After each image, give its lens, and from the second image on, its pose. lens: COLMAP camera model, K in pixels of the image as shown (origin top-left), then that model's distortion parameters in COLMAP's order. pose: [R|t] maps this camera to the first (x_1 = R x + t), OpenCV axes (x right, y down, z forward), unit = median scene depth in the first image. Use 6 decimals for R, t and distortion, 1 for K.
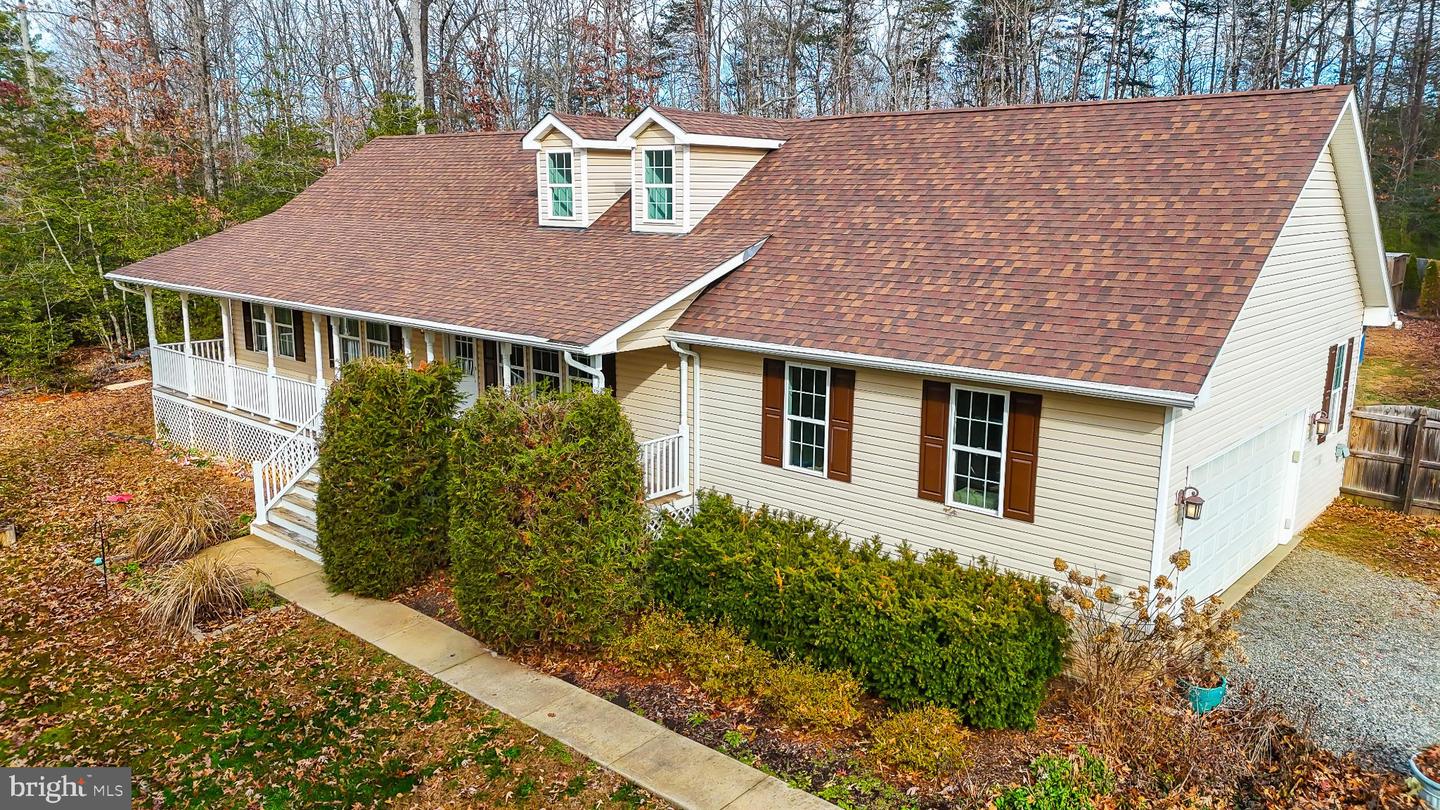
lens RADIAL K [[1057.5, 0, 714.2], [0, 1057.5, 399.0], [0, 0, 1]] dist [0.061532, -0.046761]
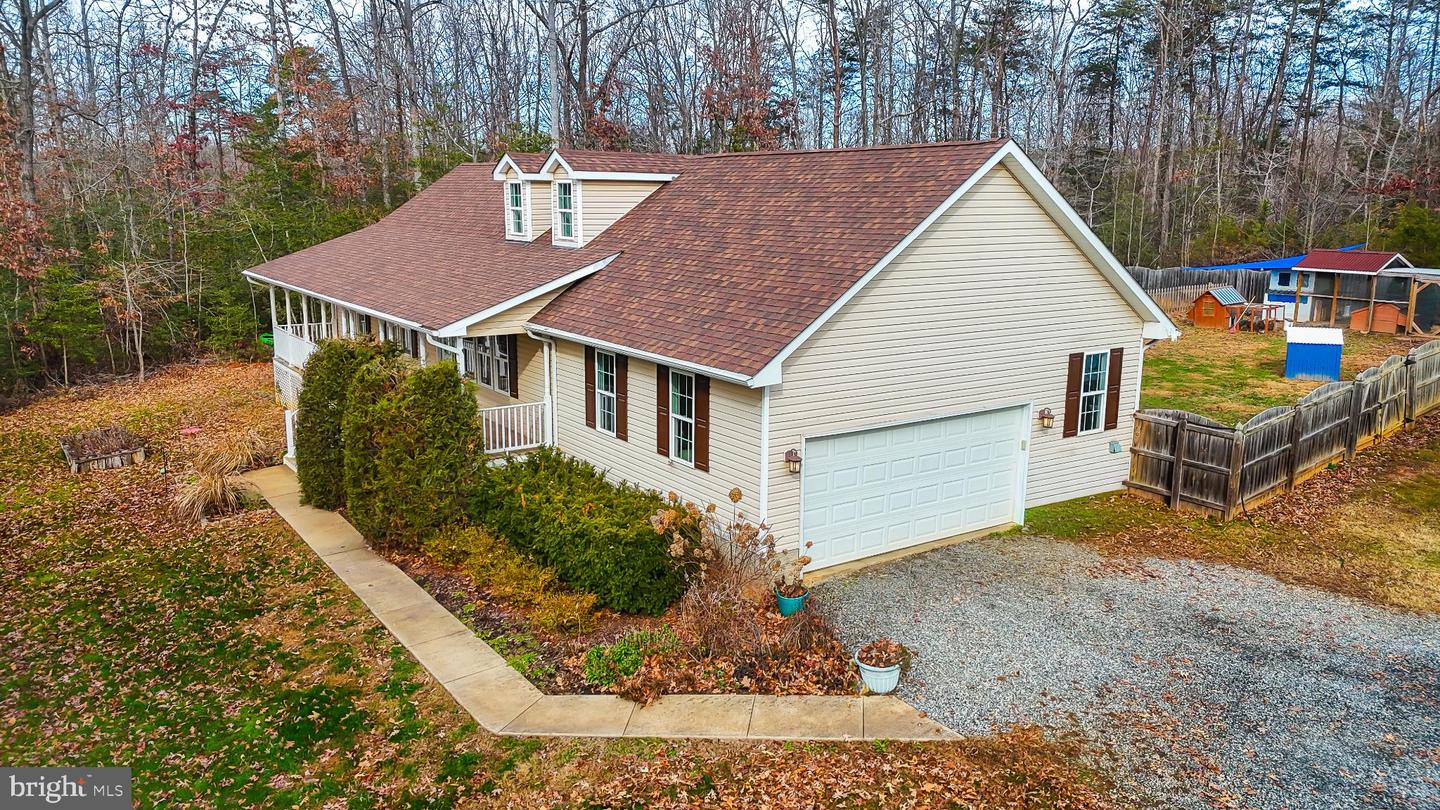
lens RADIAL K [[1057.5, 0, 722.1], [0, 1057.5, 403.4], [0, 0, 1]] dist [0.061532, -0.046761]
pose [[0.971145, 0.047620, -0.233687, 0.525104], [-0.047009, 0.998861, 0.008188, 0.014541], [0.233810, 0.003034, 0.972277, -0.239689]]
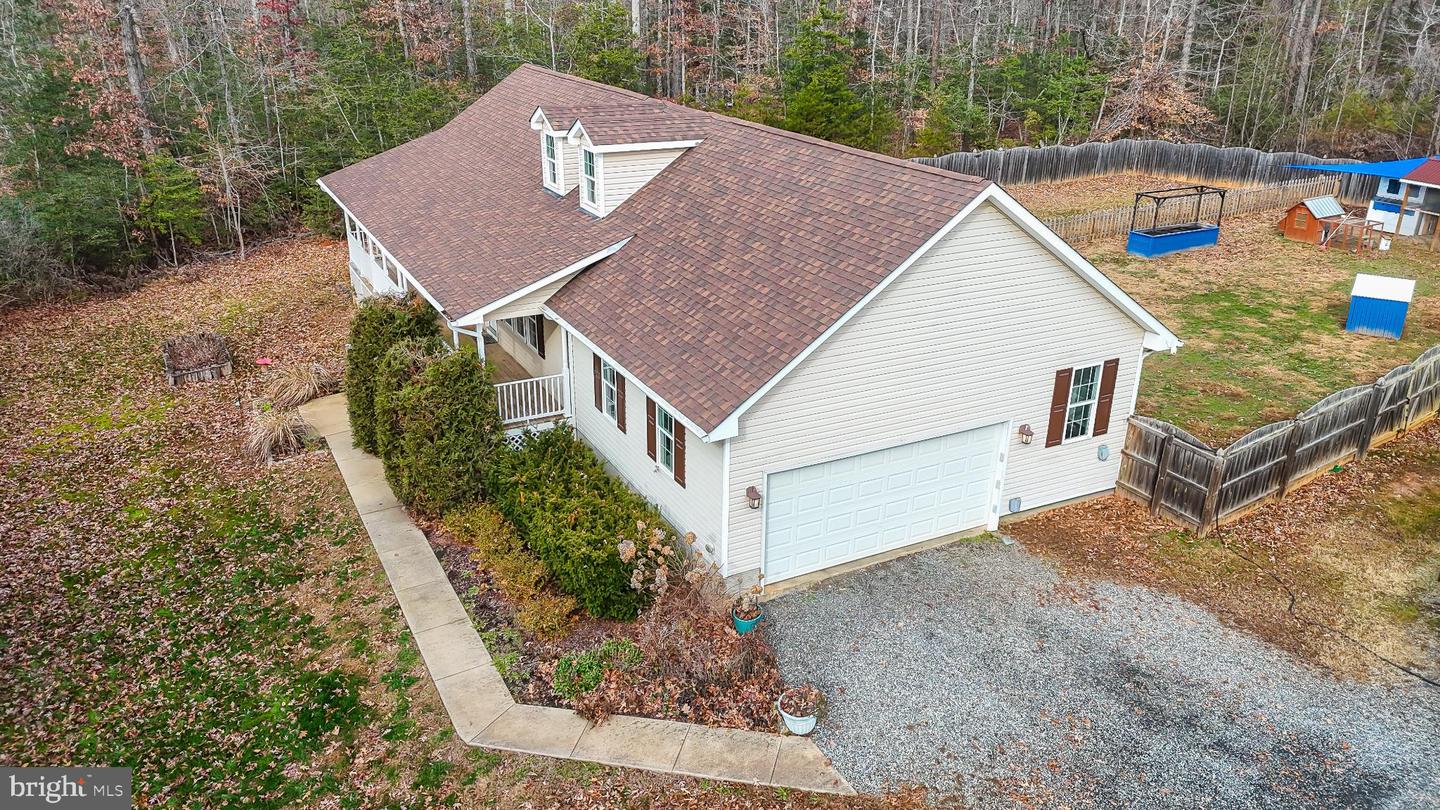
lens RADIAL K [[1057.5, 0, 723.6], [0, 1057.5, 406.4], [0, 0, 1]] dist [0.061532, -0.046761]
pose [[0.935530, 0.140494, -0.324107, 0.674621], [-0.074219, 0.975202, 0.208501, -0.250626], [0.345363, -0.171004, 0.922758, -0.243138]]
